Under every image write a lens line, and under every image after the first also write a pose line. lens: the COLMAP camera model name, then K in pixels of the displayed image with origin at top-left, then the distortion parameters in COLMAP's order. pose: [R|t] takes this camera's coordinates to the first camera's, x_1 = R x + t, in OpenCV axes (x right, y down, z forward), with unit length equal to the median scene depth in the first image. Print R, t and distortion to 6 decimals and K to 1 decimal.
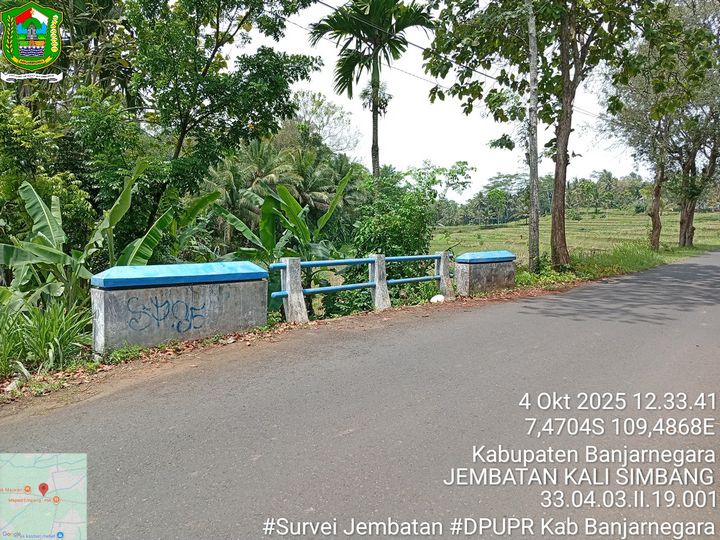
lens RADIAL K [[559.5, 0, 359.9], [0, 559.5, 269.0], [0, 0, 1]] dist [0.072416, -0.153940]
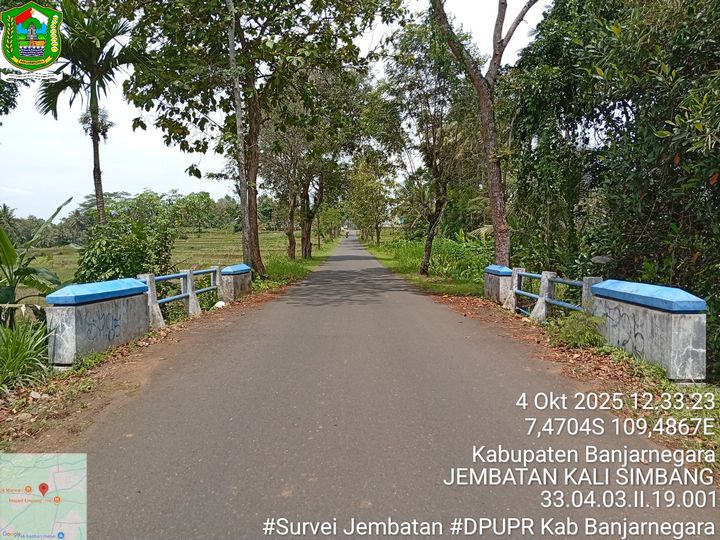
lens RADIAL K [[559.5, 0, 360.3], [0, 559.5, 268.3], [0, 0, 1]] dist [0.072416, -0.153940]
pose [[0.764320, -0.050462, 0.642860, -0.259176], [0.072833, 0.997310, -0.008310, 0.004578], [-0.640711, 0.053173, 0.765939, -0.083328]]
